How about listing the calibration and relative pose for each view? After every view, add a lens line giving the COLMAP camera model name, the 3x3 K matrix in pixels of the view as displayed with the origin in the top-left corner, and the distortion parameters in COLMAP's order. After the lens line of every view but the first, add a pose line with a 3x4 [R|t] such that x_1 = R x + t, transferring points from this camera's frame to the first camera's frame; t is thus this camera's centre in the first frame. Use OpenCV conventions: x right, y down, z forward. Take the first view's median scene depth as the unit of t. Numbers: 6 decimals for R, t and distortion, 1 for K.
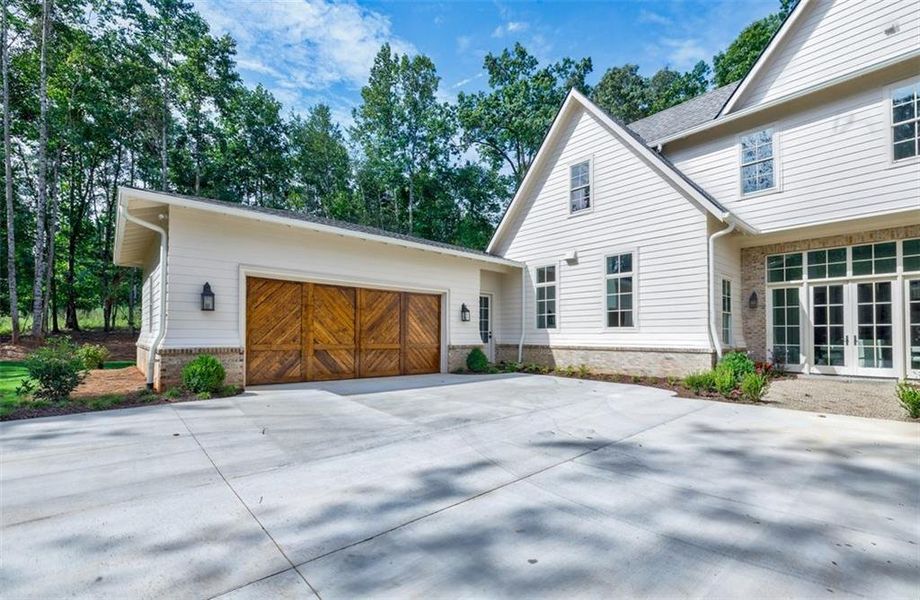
lens RADIAL K [[398.4, 0, 461.6], [0, 398.4, 324.8], [0, 0, 1]] dist [-0.001732, 0.000070]
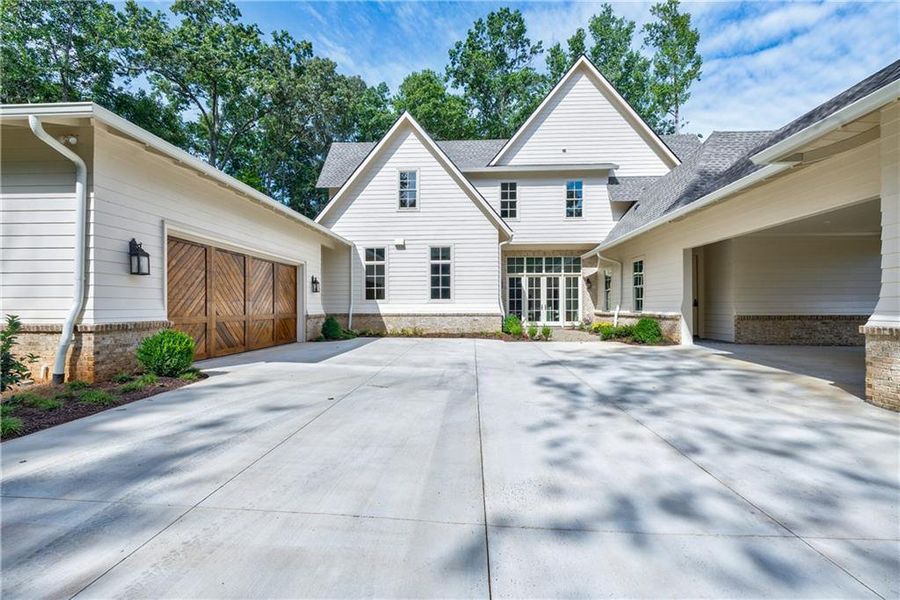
lens RADIAL K [[382.1, 0, 450.0], [0, 382.1, 300.0], [0, 0, 1]] dist [-0.000462, -0.000181]
pose [[0.713315, 0.006269, 0.700815, -0.482131], [-0.014629, 0.999875, 0.005945, 0.000461], [-0.700691, -0.014493, 0.713318, 0.022105]]
